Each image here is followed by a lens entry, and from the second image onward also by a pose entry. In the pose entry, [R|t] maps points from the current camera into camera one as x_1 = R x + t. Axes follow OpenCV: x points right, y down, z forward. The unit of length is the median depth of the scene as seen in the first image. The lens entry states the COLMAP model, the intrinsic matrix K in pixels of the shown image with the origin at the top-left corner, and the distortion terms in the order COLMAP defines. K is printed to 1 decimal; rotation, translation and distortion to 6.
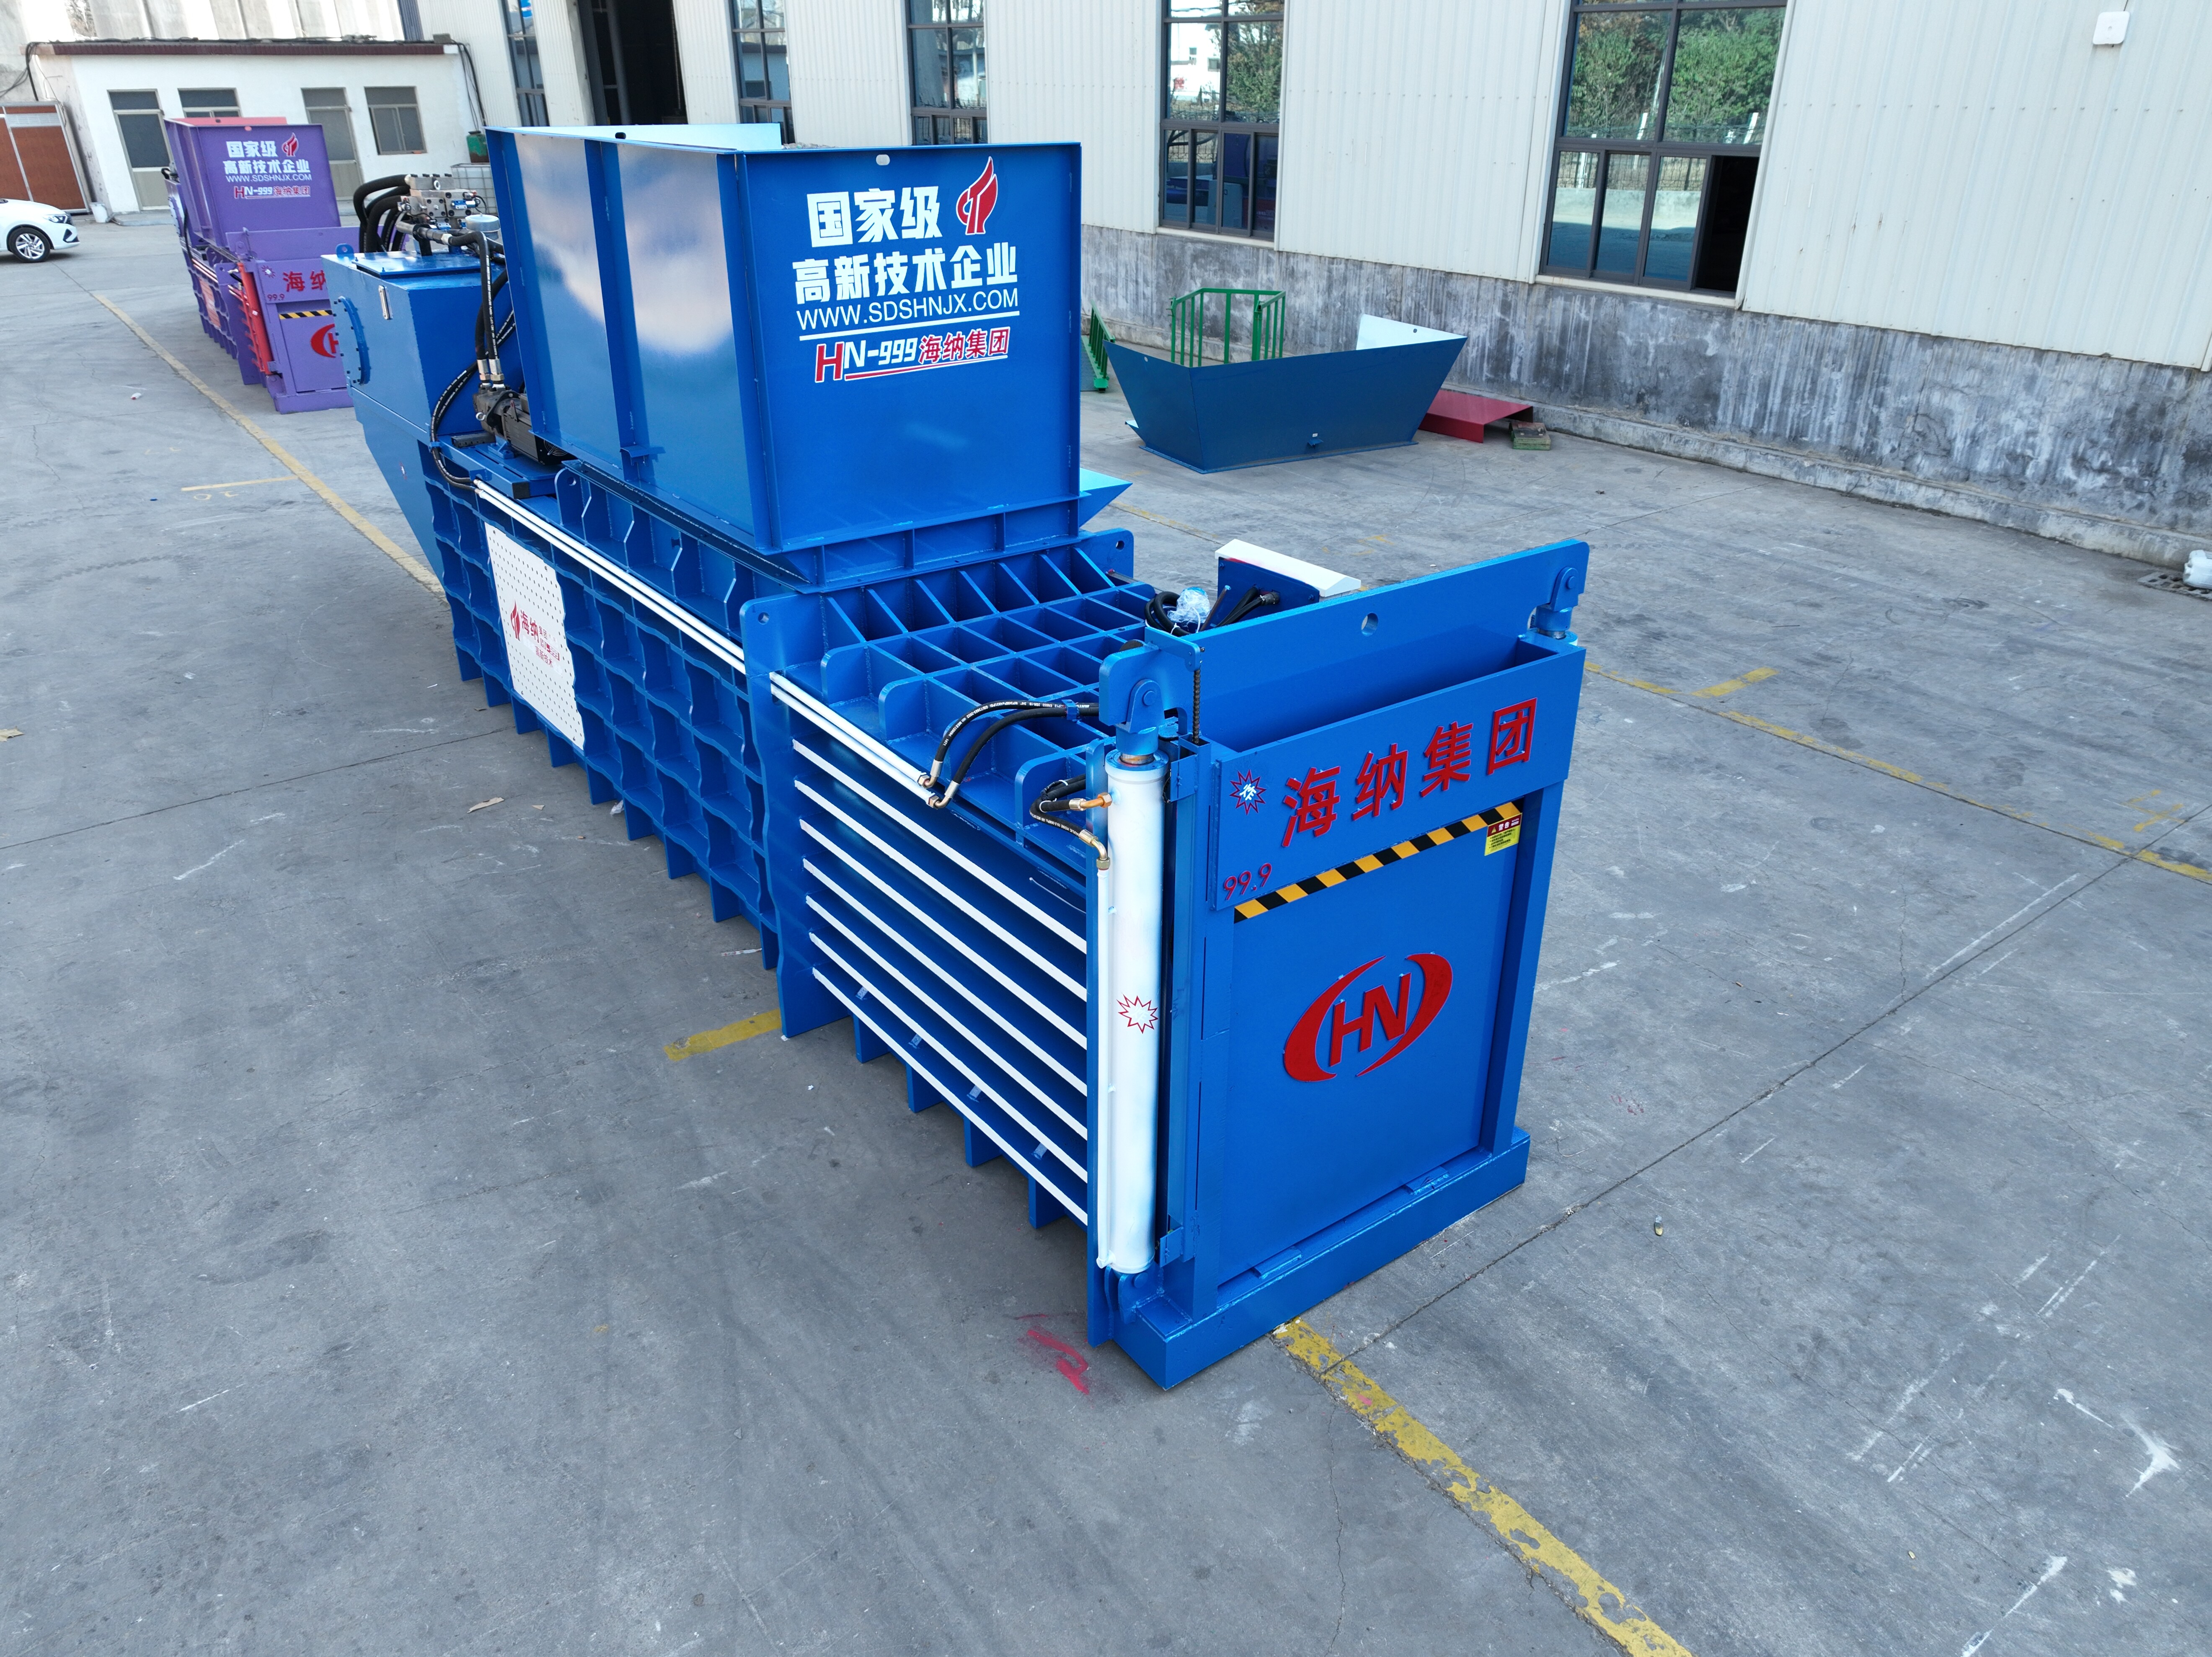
lens RADIAL K [[1569.1, 0, 1098.1], [0, 1569.1, 833.5], [0, 0, 1]] dist [-0.001611, 0.019950]
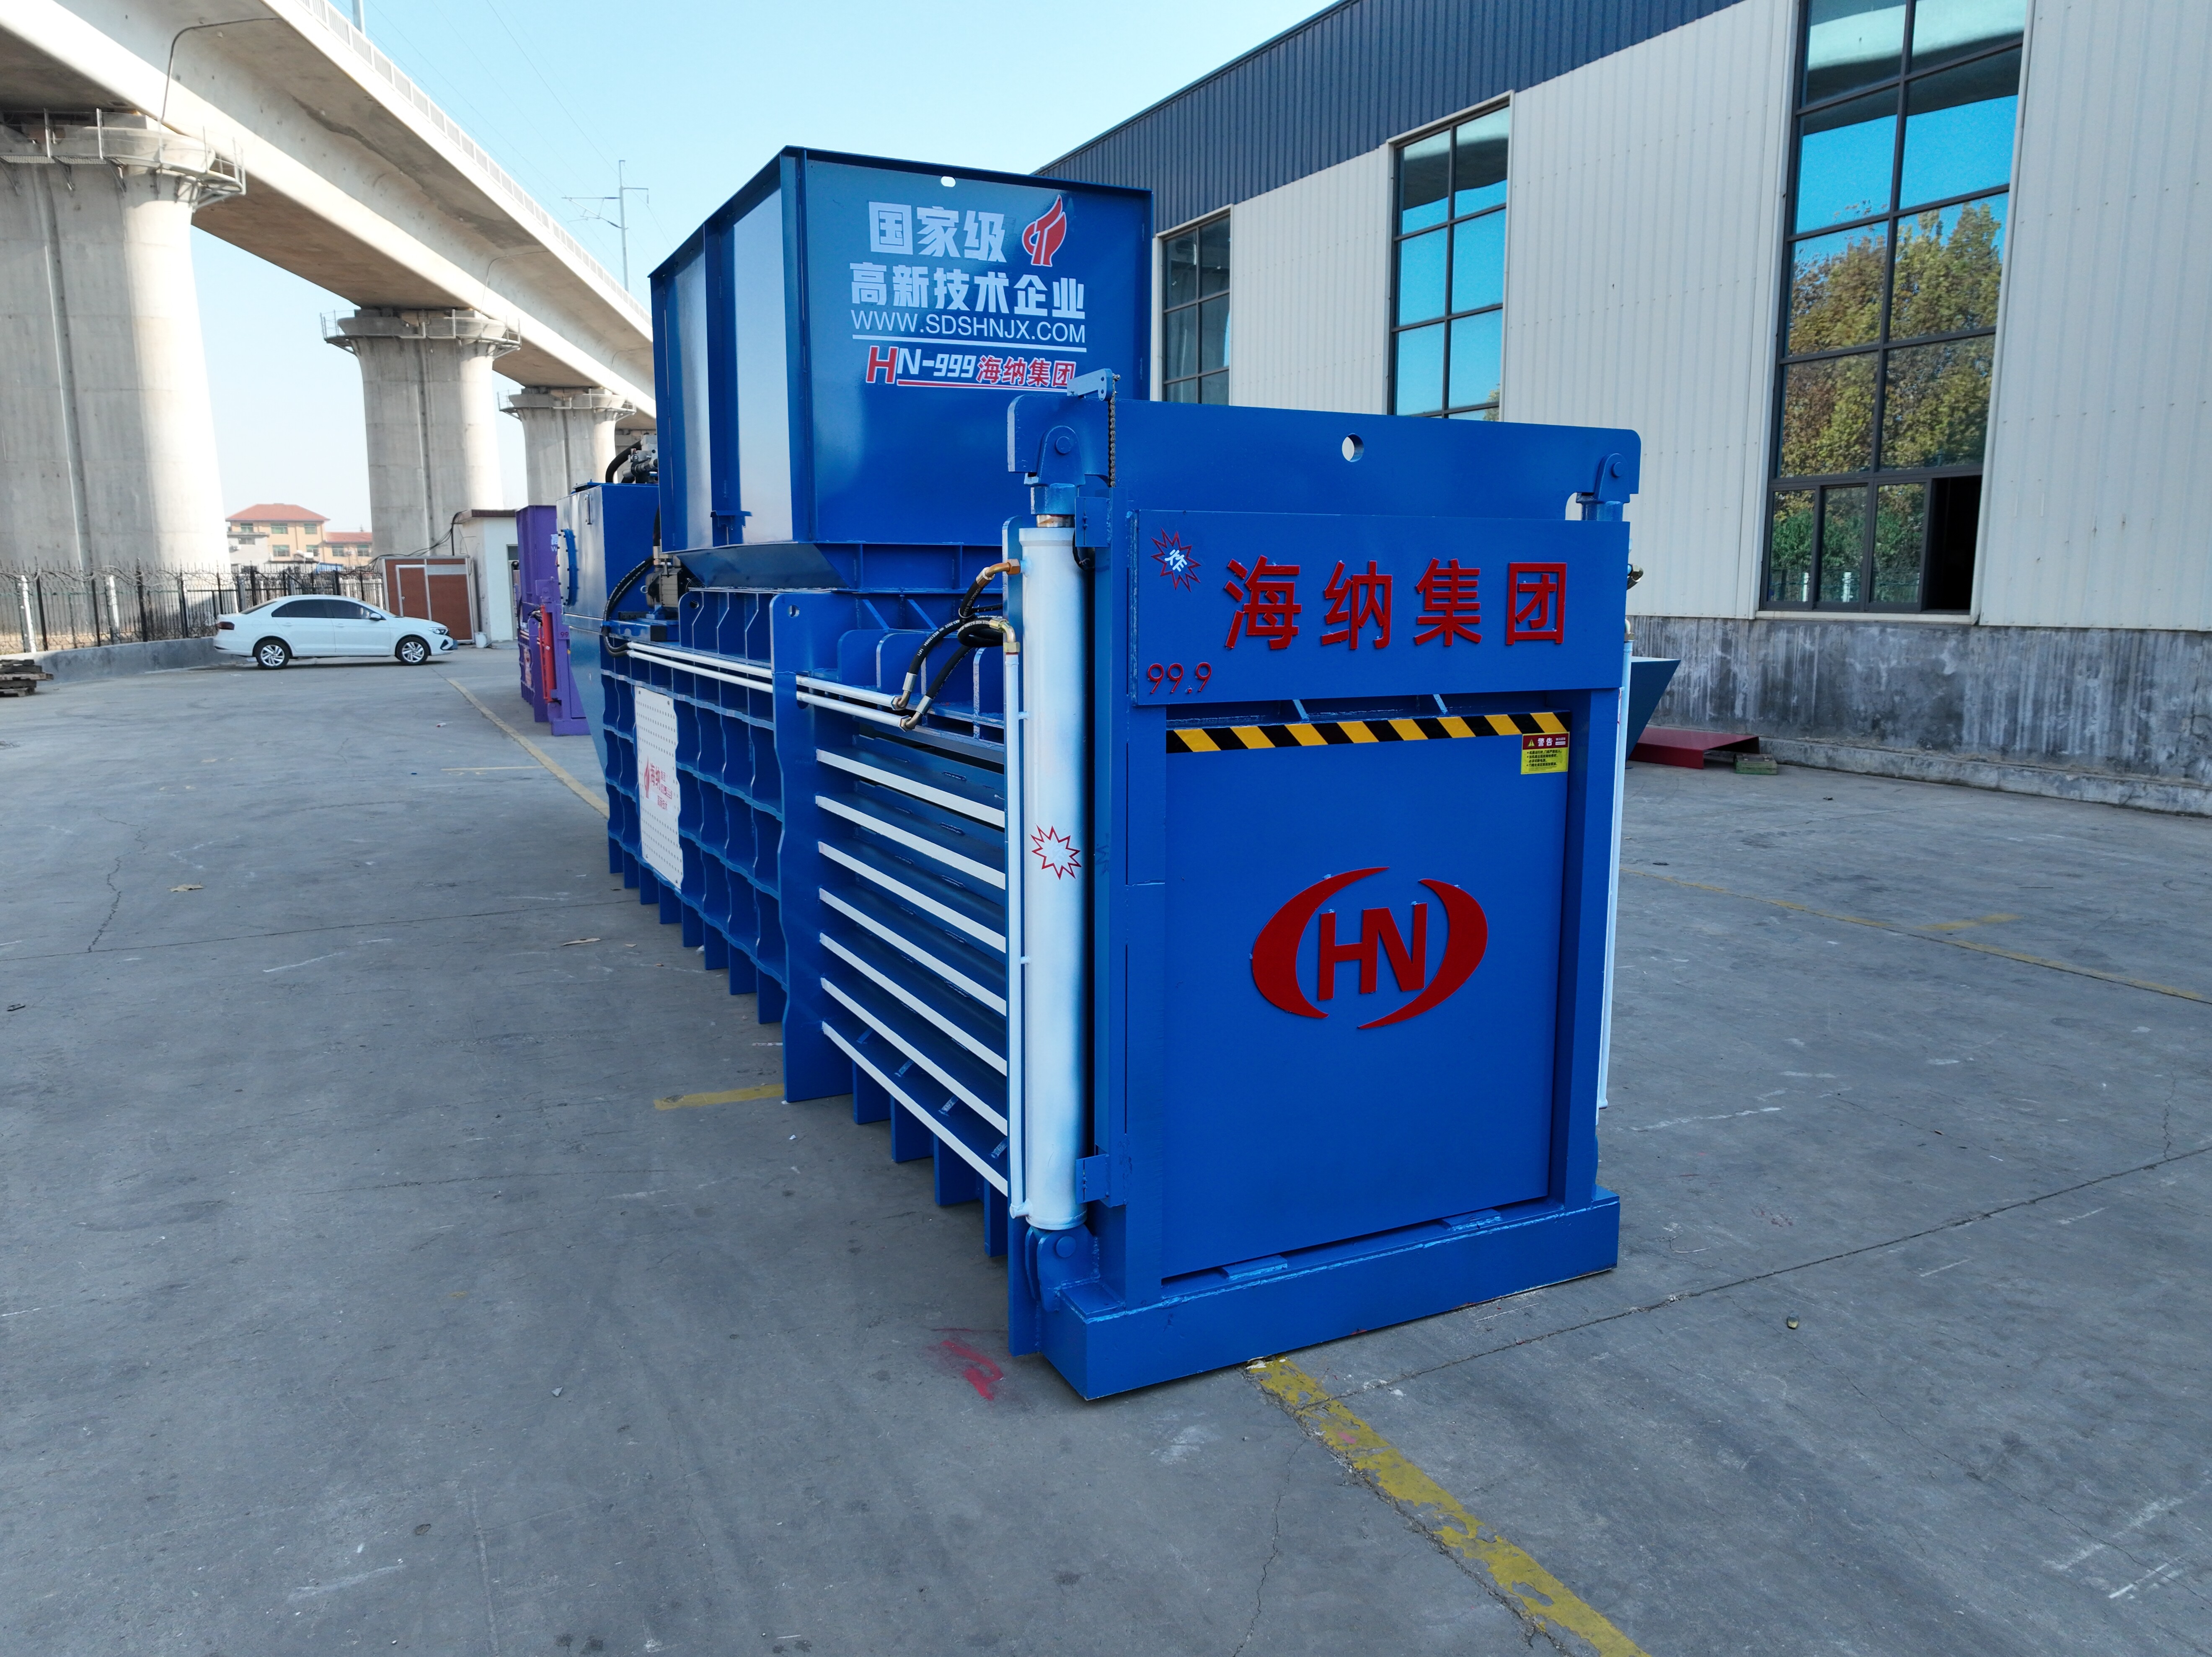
lens RADIAL K [[1569.1, 0, 1098.3], [0, 1569.1, 833.9], [0, 0, 1]] dist [-0.001611, 0.019950]
pose [[0.984221, 0.028891, -0.174567, 0.148981], [-0.078774, 0.954961, -0.286085, 0.262560], [0.158439, 0.295322, 0.942169, 0.160440]]
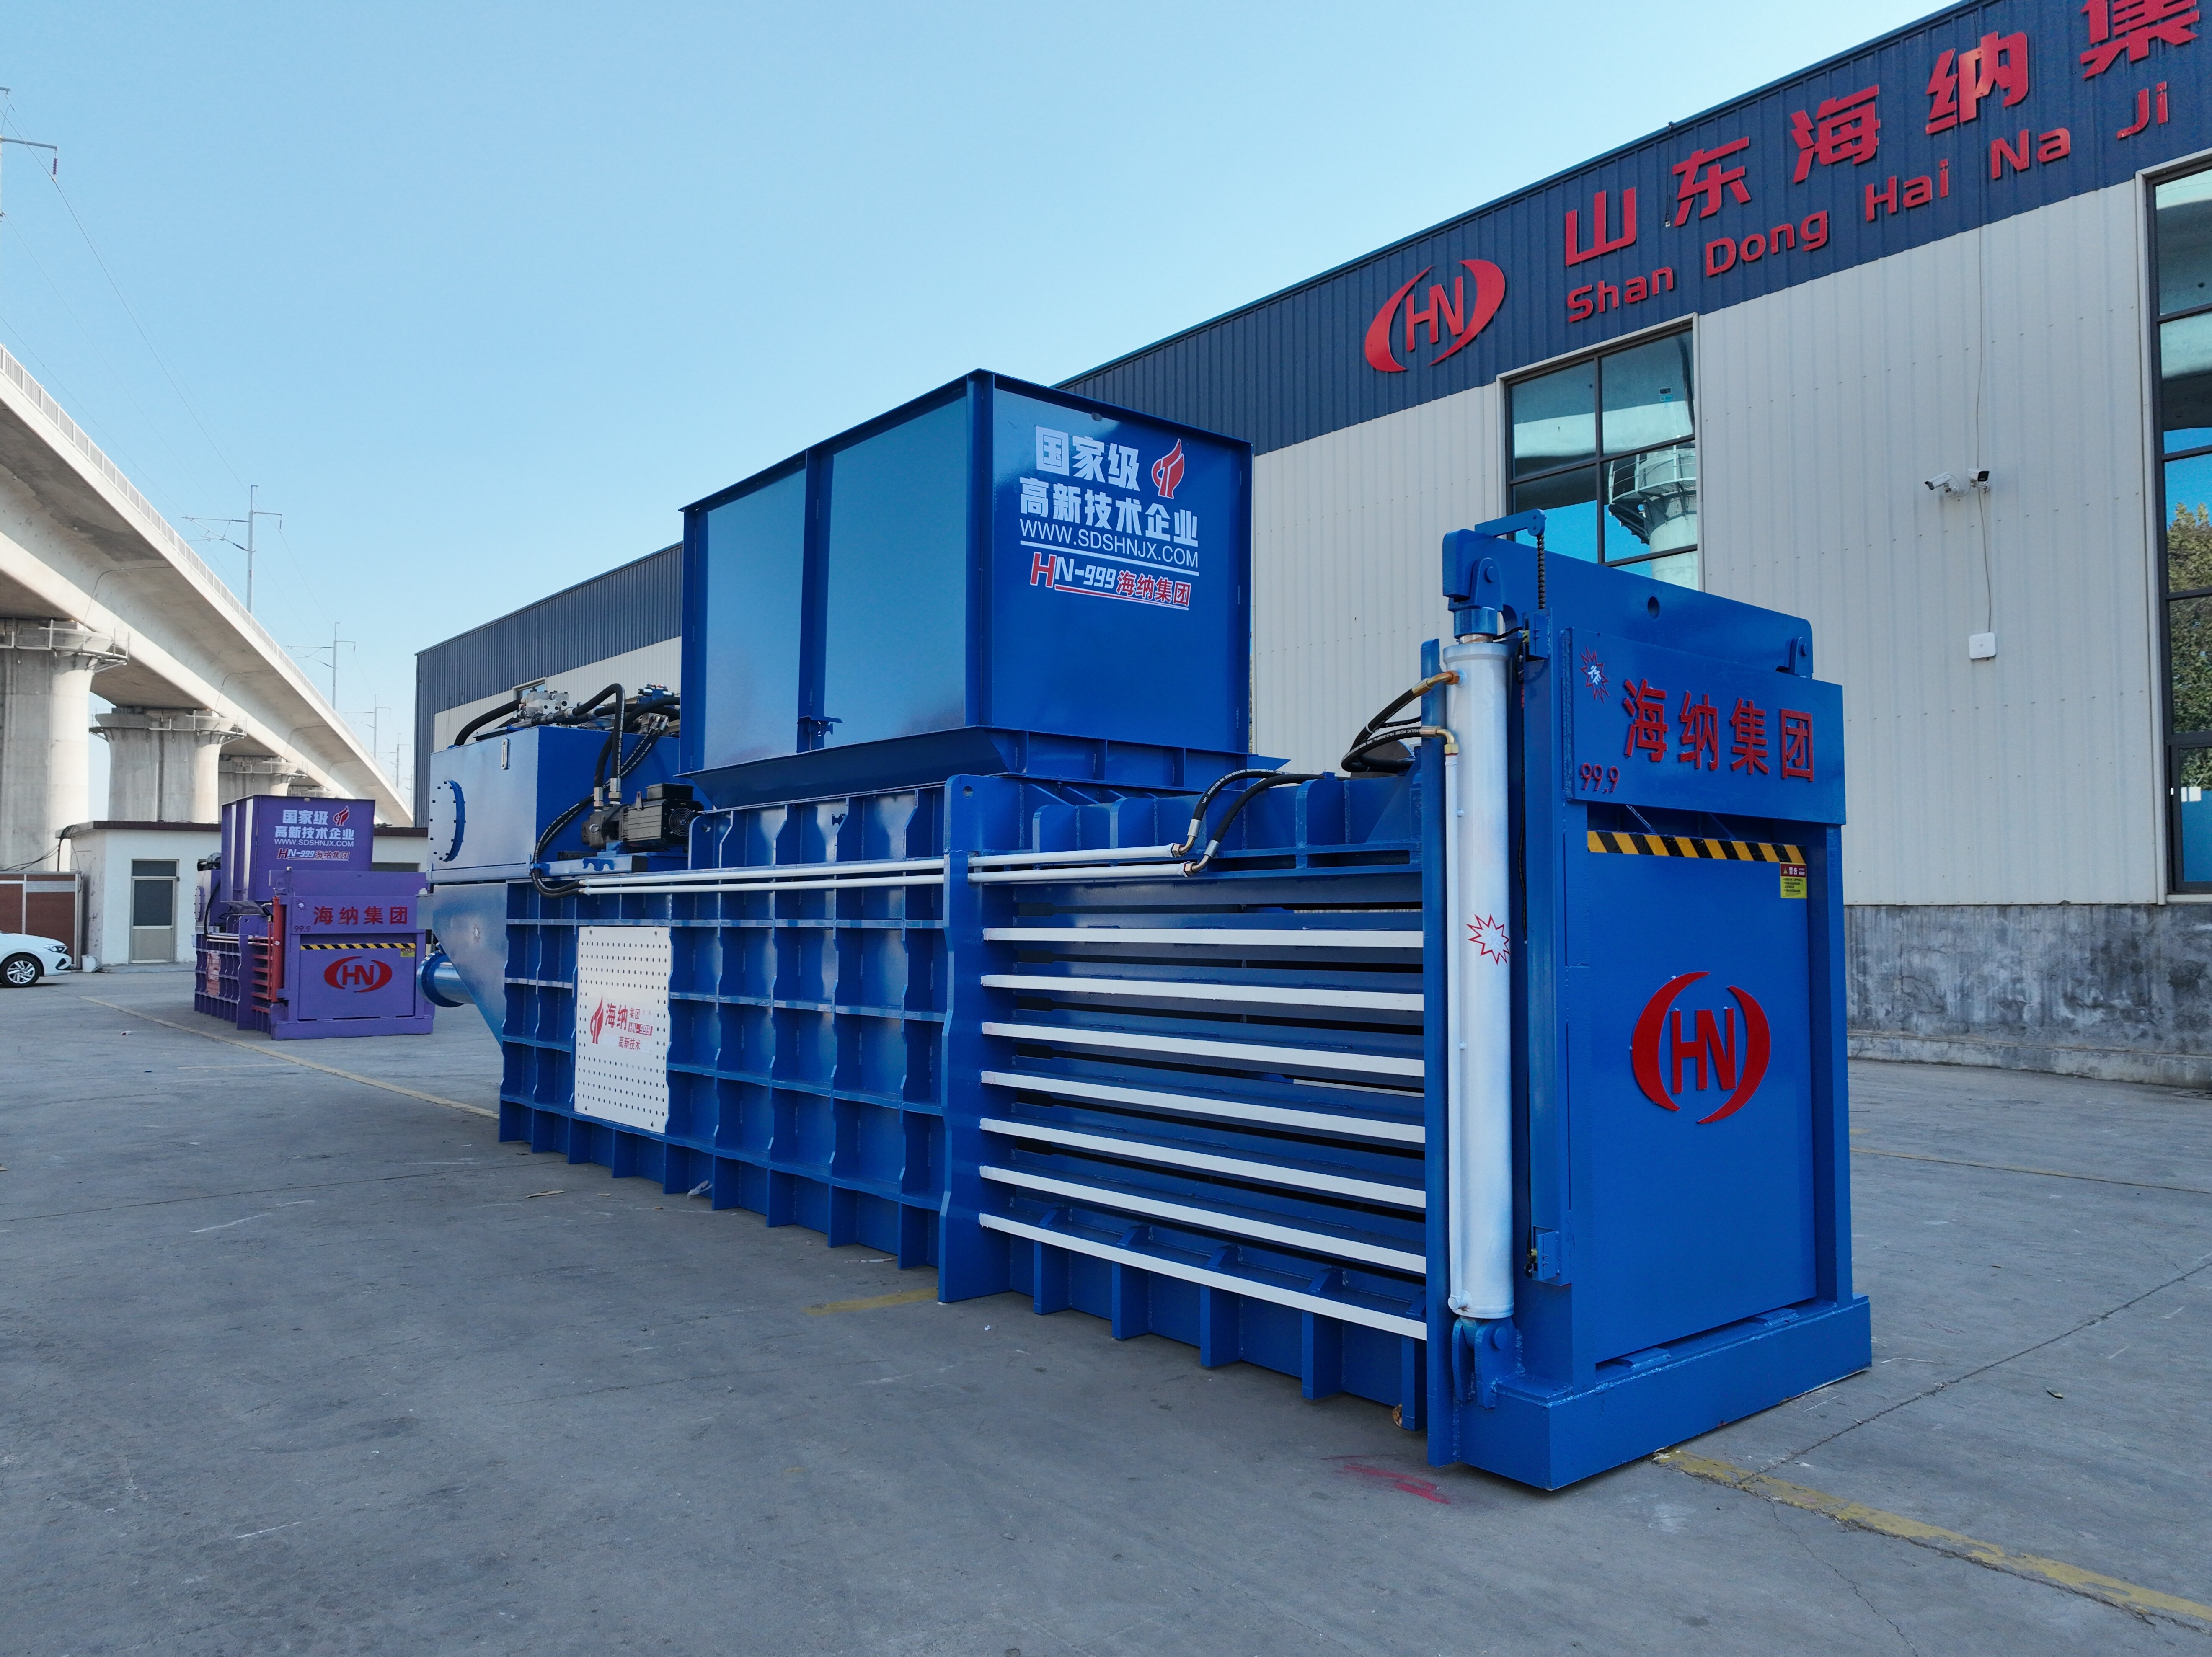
lens RADIAL K [[1569.1, 0, 1101.1], [0, 1569.1, 831.3], [0, 0, 1]] dist [-0.001611, 0.019950]
pose [[0.998332, 0.006377, 0.057376, -0.190614], [0.022733, 0.870148, -0.492267, 0.380694], [-0.053065, 0.492750, 0.868551, 0.153630]]
